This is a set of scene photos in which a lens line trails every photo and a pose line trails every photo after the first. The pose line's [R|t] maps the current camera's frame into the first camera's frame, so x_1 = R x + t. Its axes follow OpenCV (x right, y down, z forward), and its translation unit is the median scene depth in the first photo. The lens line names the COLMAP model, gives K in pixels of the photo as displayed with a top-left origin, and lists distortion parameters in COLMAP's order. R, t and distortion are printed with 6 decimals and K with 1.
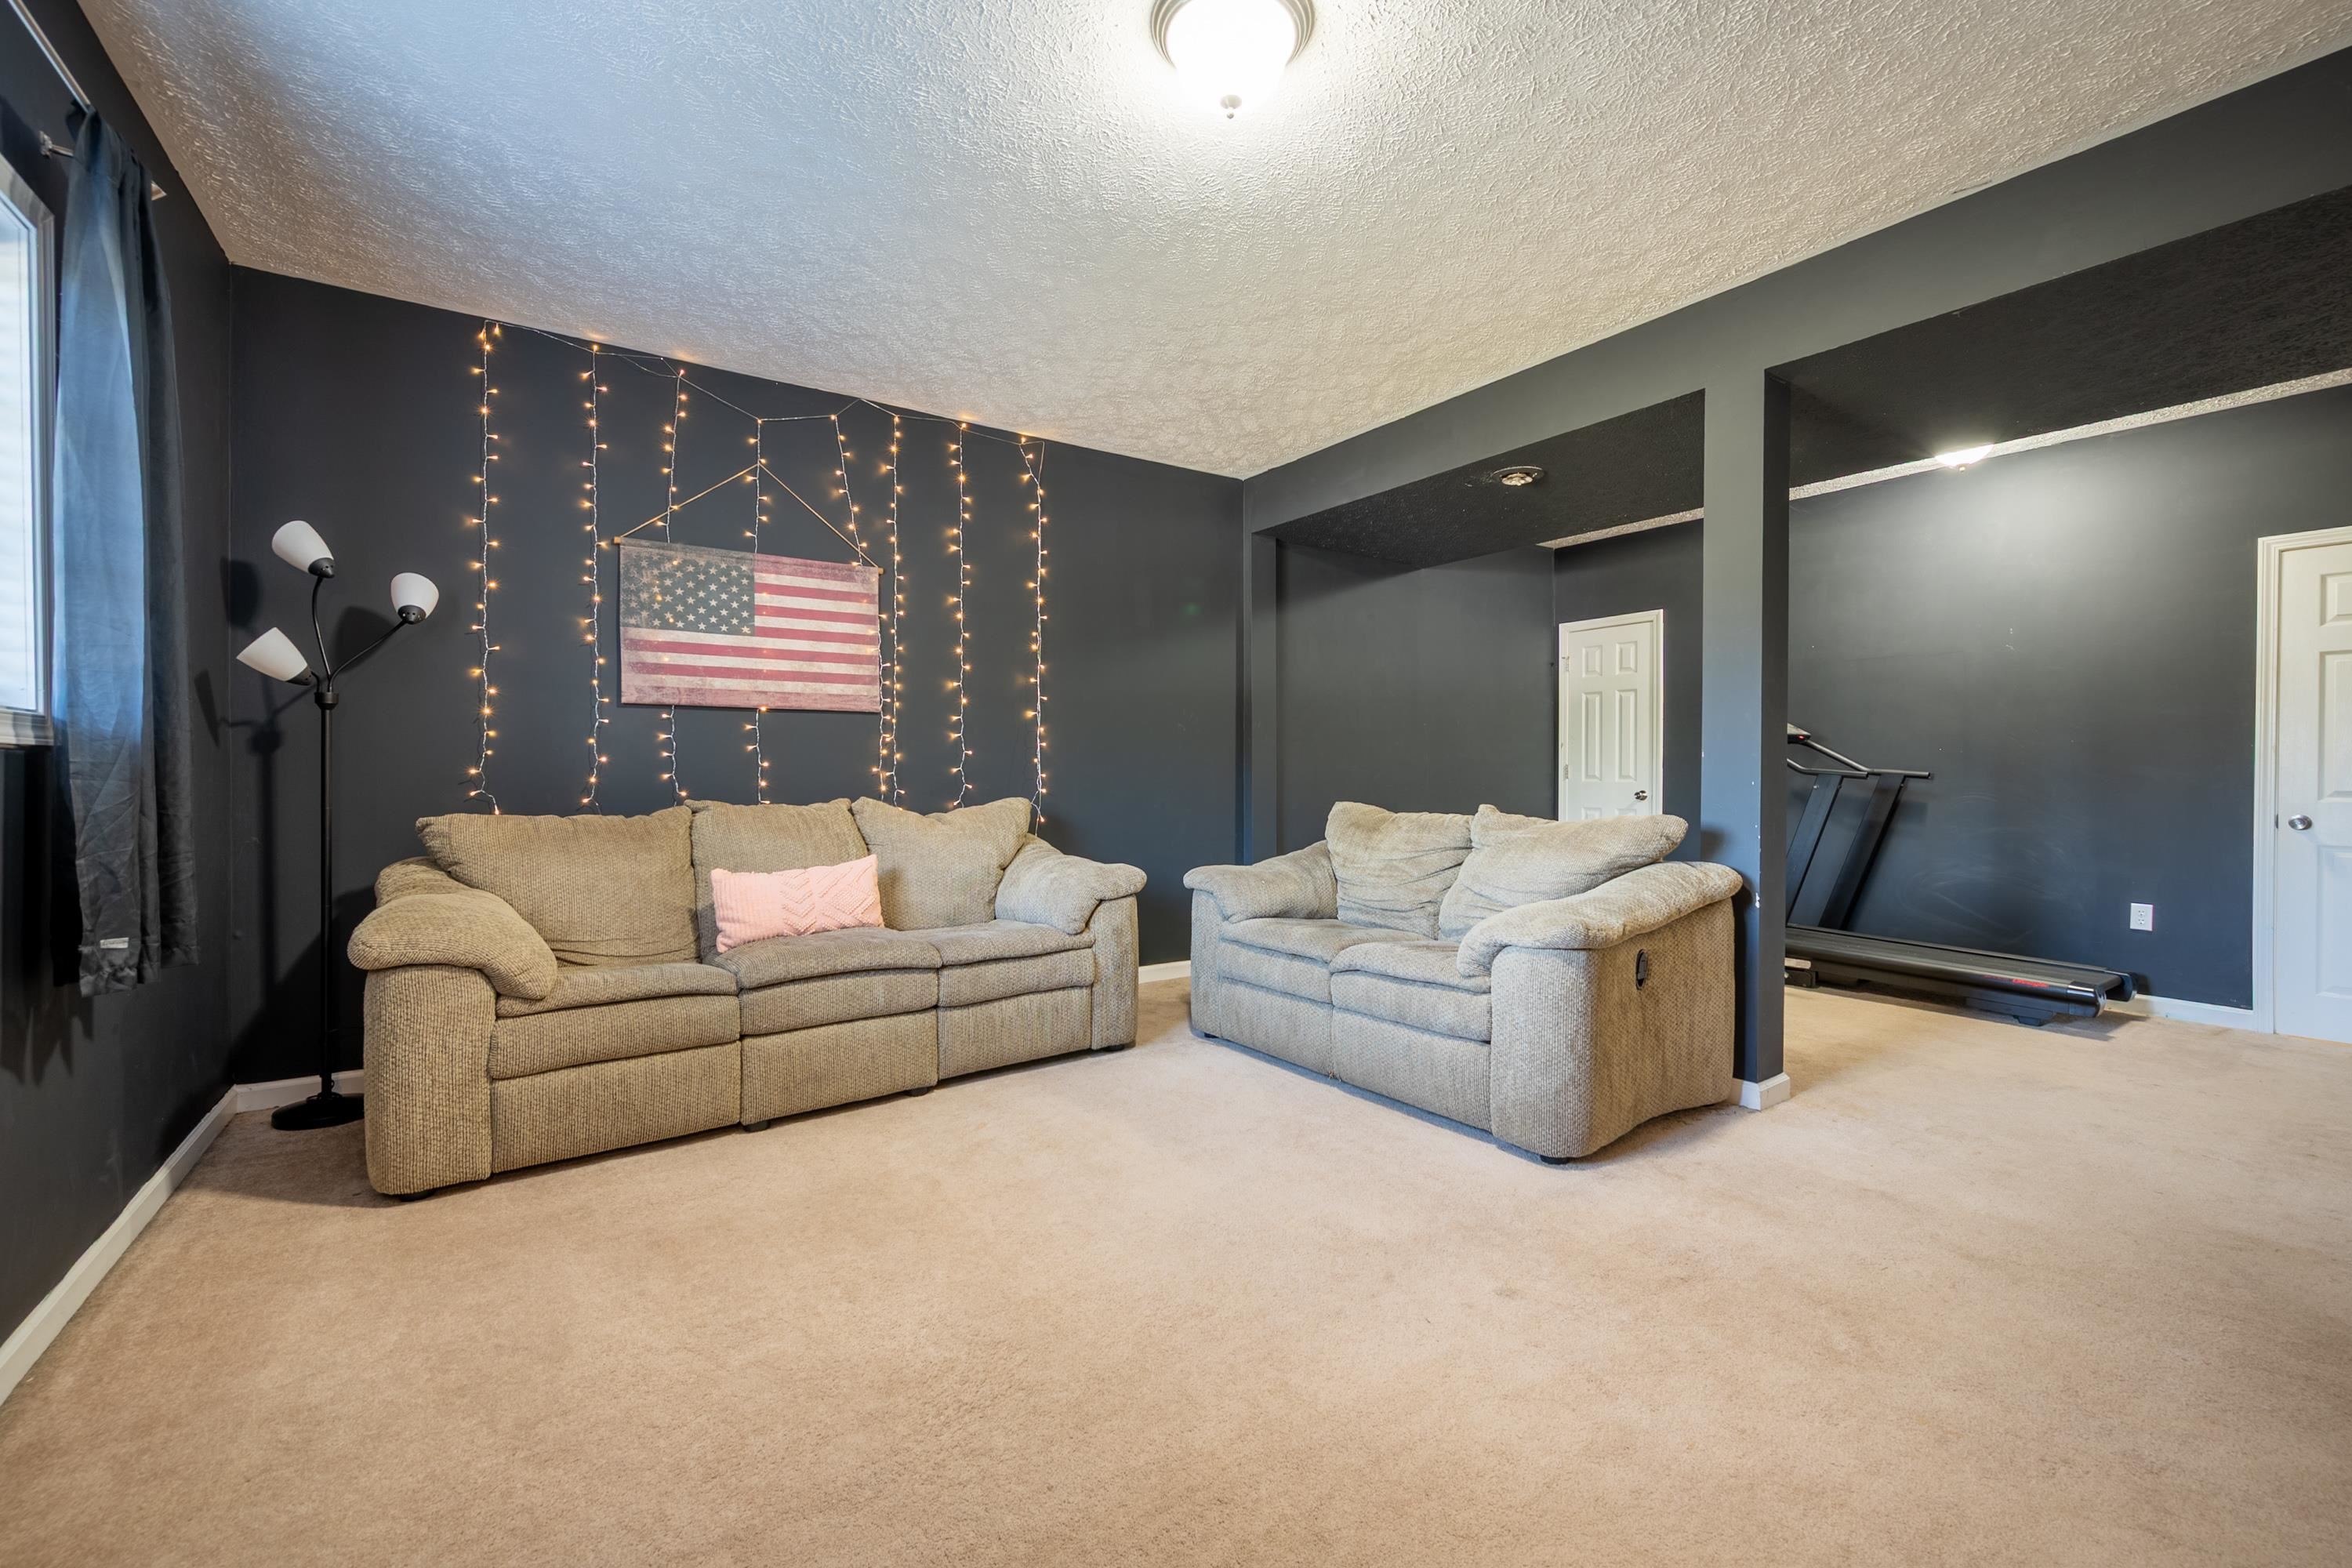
lens RADIAL K [[975.1, 0, 1183.7], [0, 975.1, 774.0], [0, 0, 1]] dist [-0.001030, -0.000284]
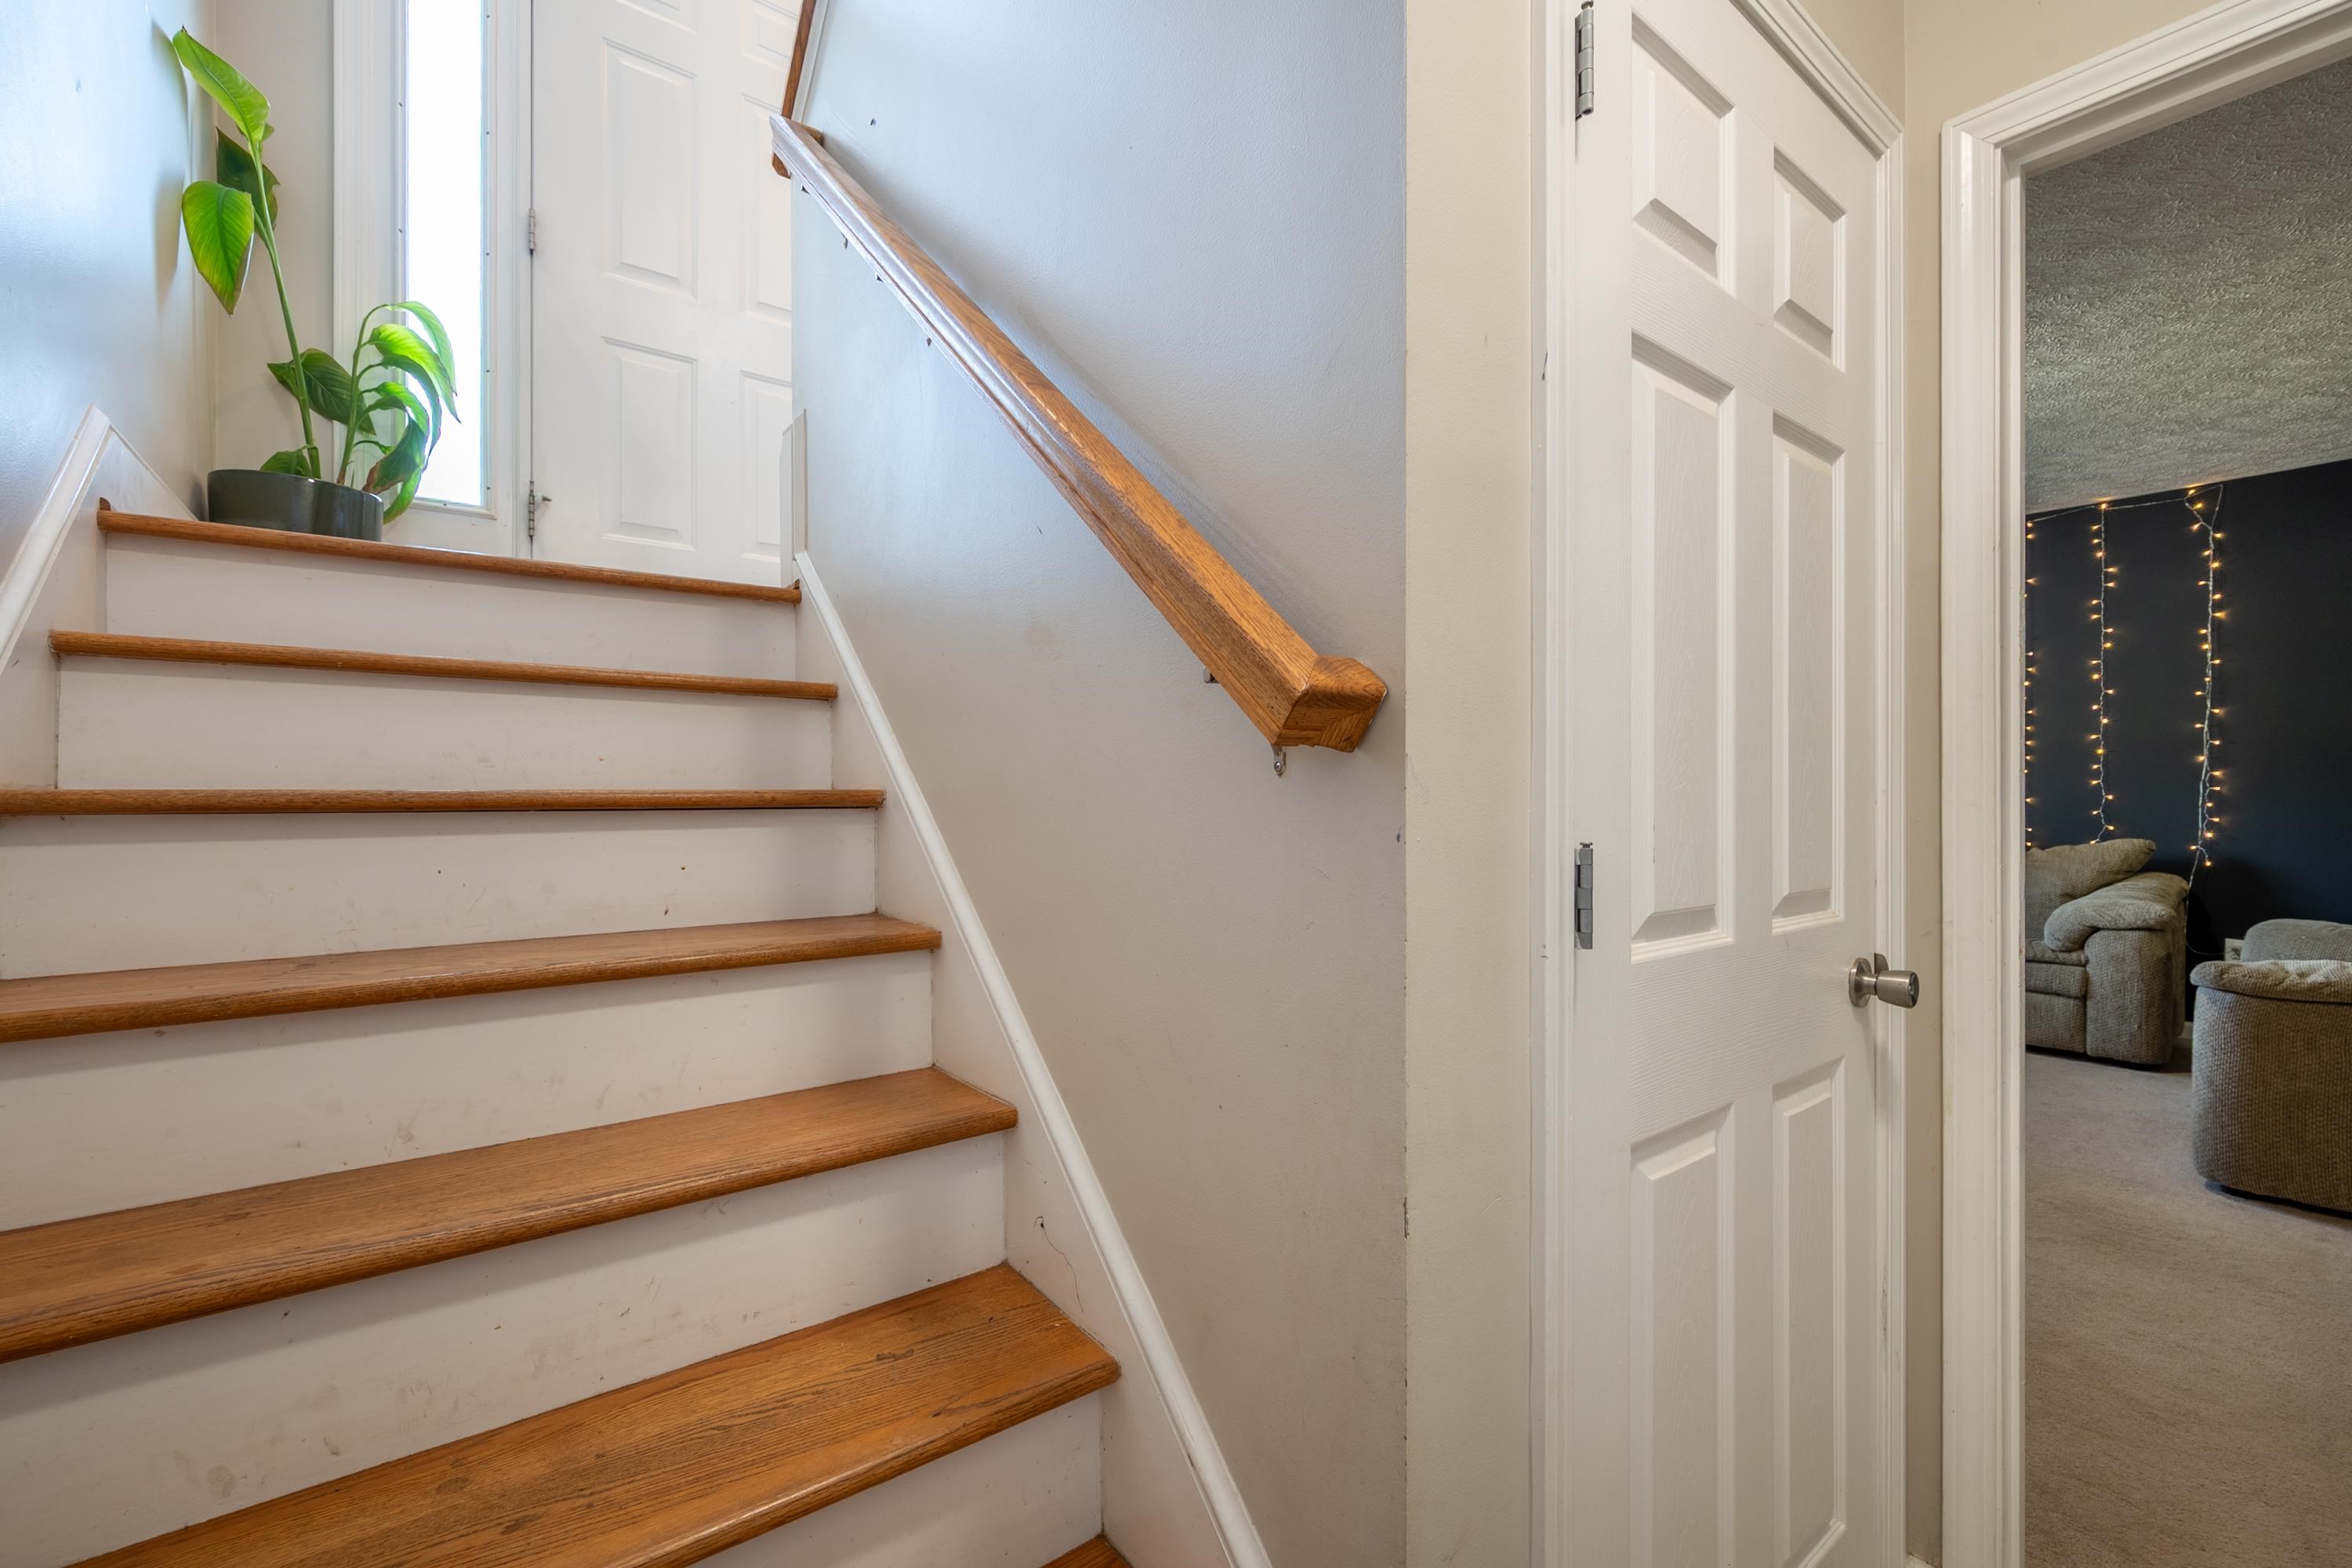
lens RADIAL K [[975.1, 0, 1178.9], [0, 975.1, 783.6], [0, 0, 1]] dist [-0.001030, -0.000284]
pose [[0.040902, -0.011425, -0.999098, 0.993880], [-0.009445, 0.999886, -0.011821, -0.016516], [0.999119, 0.009920, 0.040790, -0.126825]]
